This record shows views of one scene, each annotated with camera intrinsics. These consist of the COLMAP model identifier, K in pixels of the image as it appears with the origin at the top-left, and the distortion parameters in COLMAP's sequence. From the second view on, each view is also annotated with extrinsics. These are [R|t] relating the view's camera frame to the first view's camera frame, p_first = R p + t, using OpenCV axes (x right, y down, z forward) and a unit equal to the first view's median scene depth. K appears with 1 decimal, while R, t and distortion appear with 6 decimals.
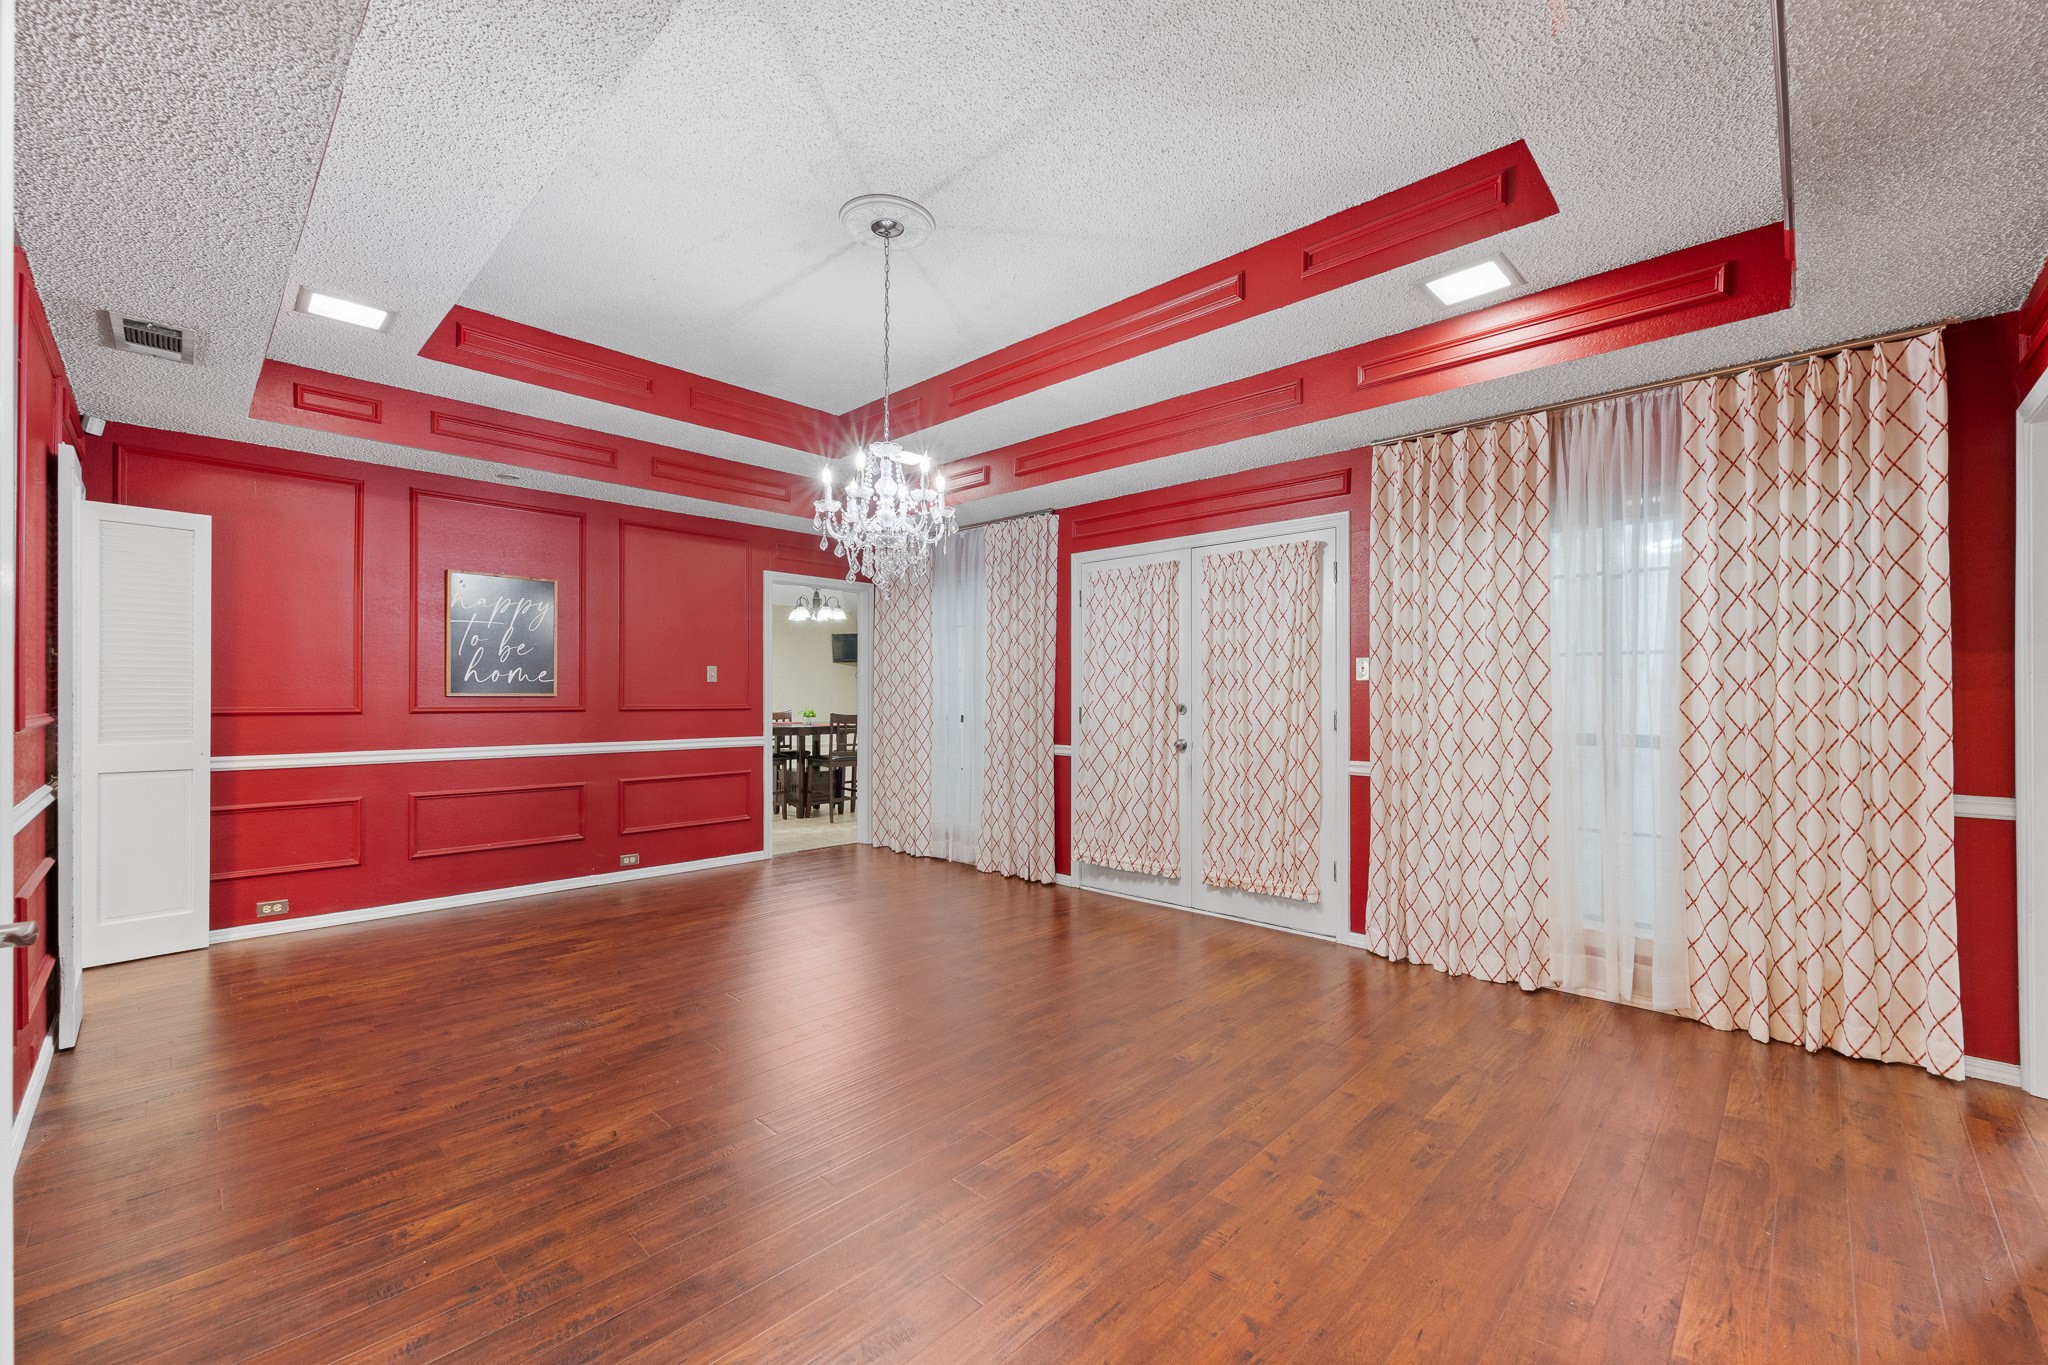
lens RADIAL K [[828.9, 0, 1024.0], [0, 828.9, 691.5], [0, 0, 1]] dist [-0.001592, 0.000033]
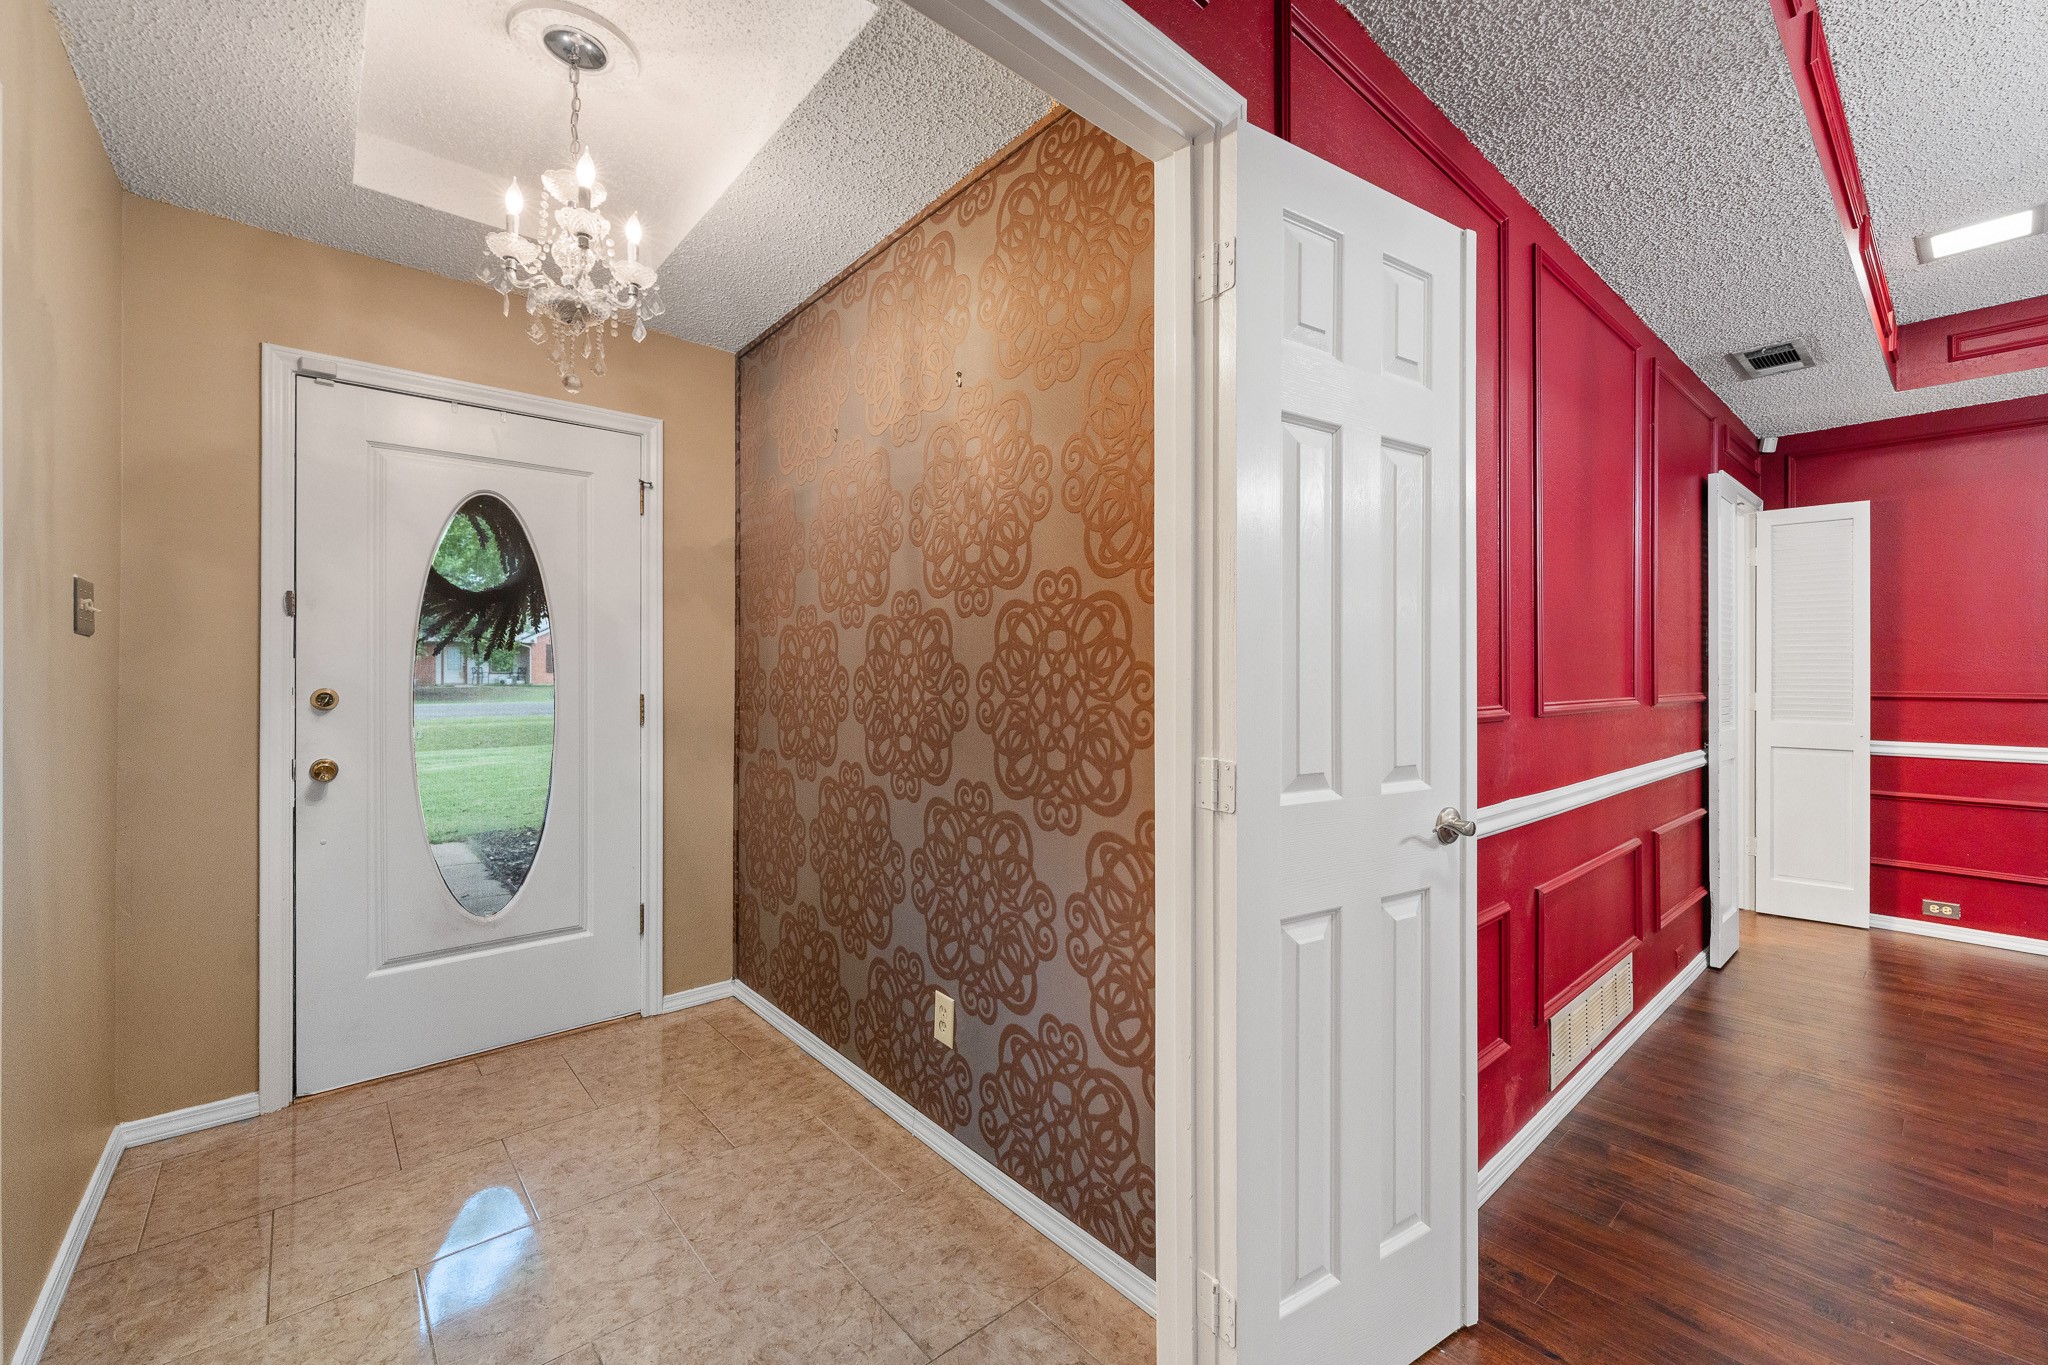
lens RADIAL K [[826.5, 0, 1032.9], [0, 826.5, 673.9], [0, 0, 1]] dist [0.000561, -0.000310]
pose [[-0.091817, -0.003101, -0.995771, 0.113352], [0.001150, 0.999994, -0.003220, 0.000703], [0.995775, -0.001441, -0.091813, 0.081662]]
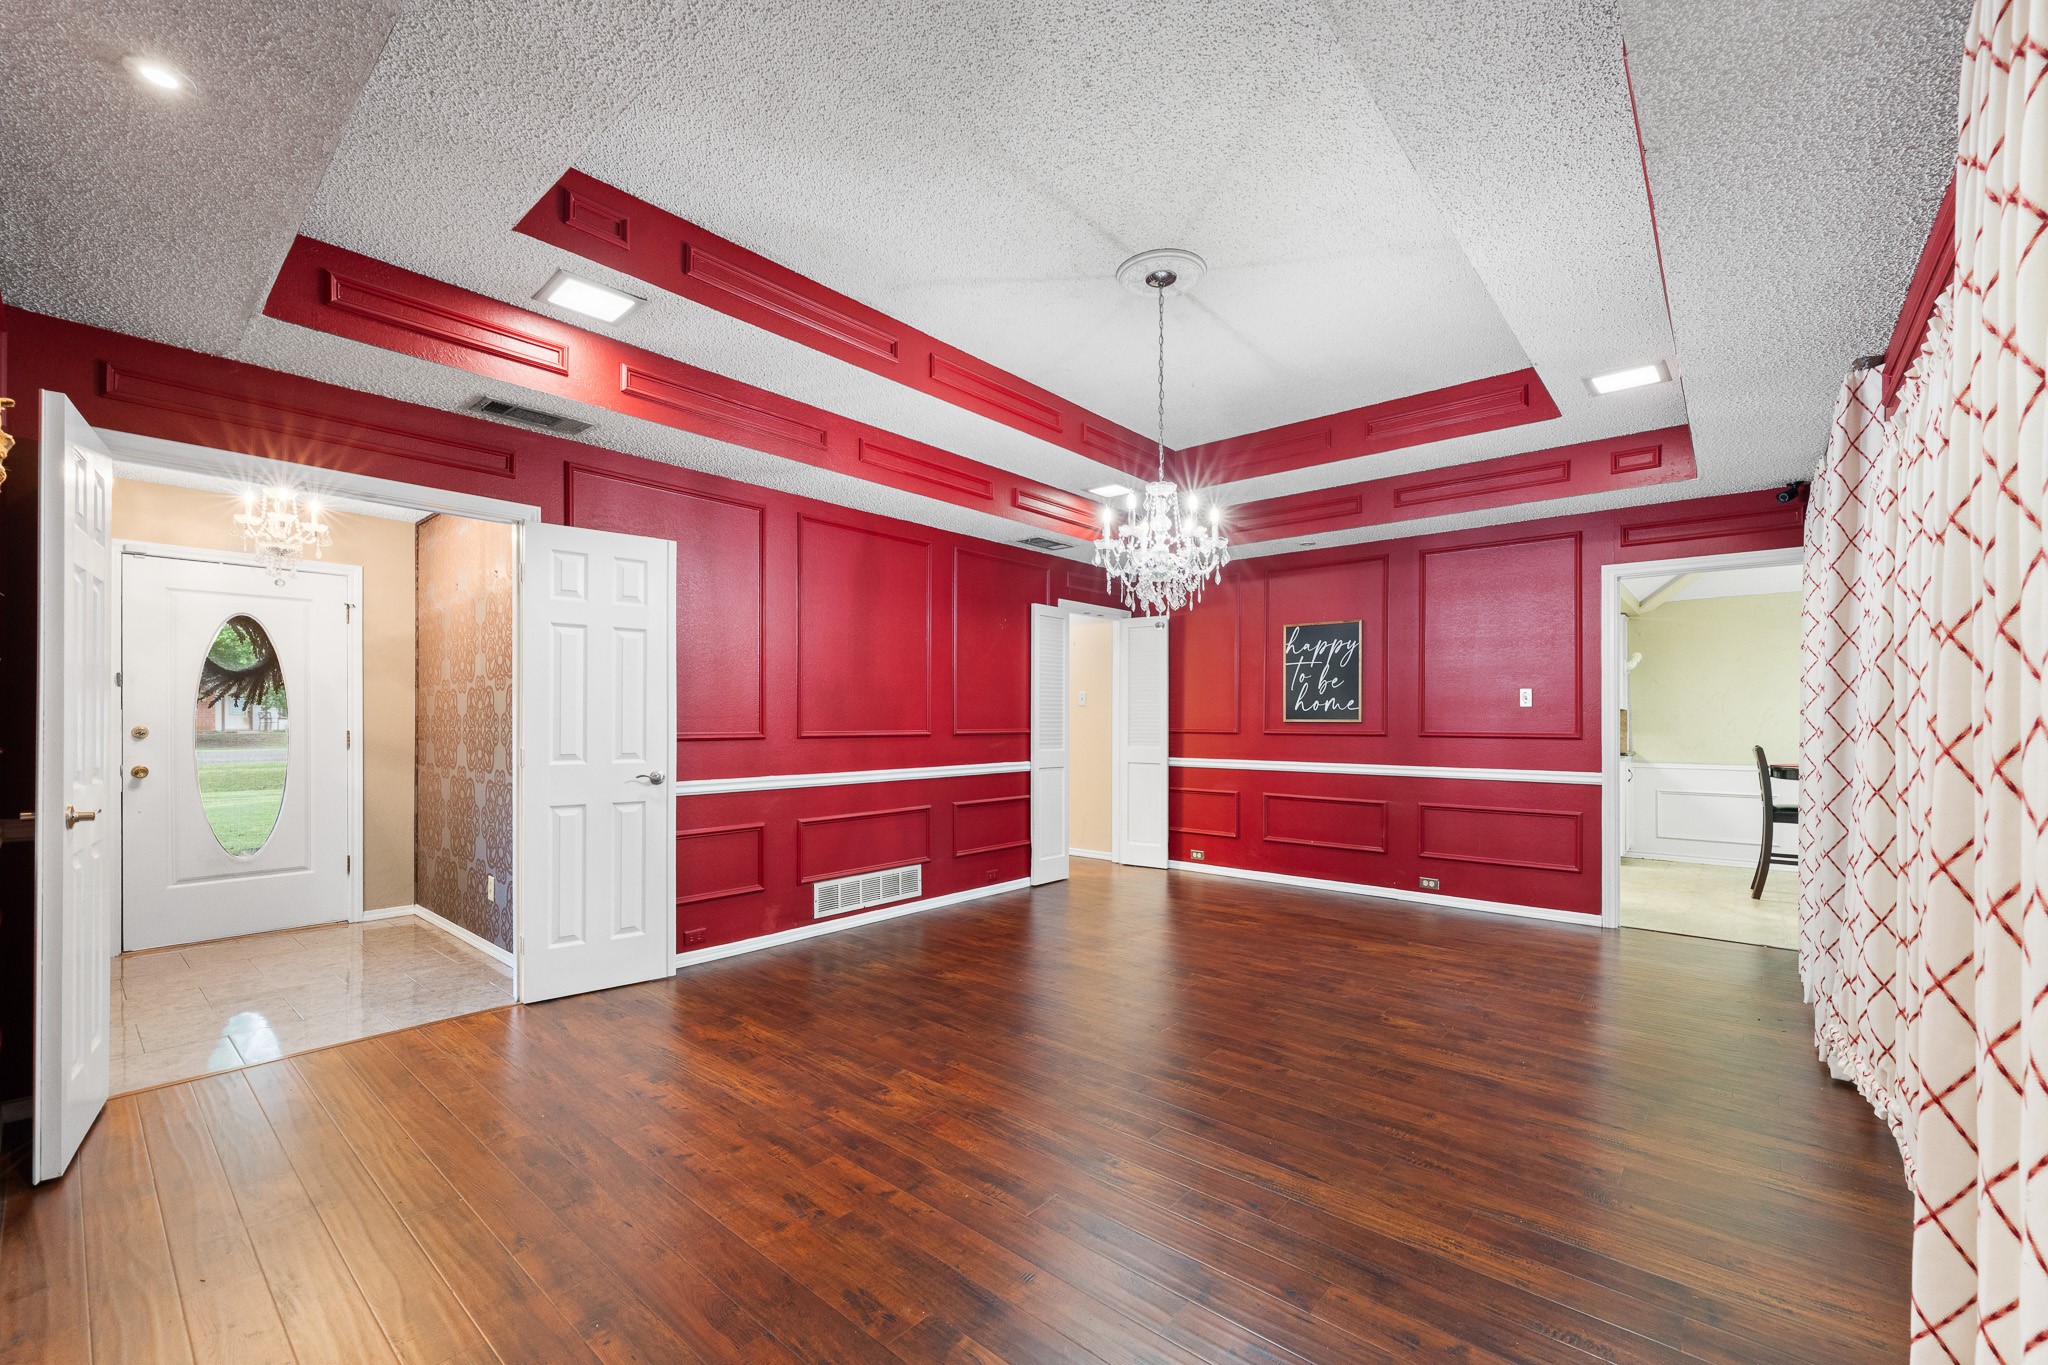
lens RADIAL K [[836.1, 0, 1024.7], [0, 836.1, 719.0], [0, 0, 1]] dist [-0.002275, -0.000448]
pose [[0.051711, -0.003414, -0.998656, 0.735167], [0.002180, 0.999992, -0.003306, 0.005404], [0.998660, -0.002006, 0.051718, 0.634662]]
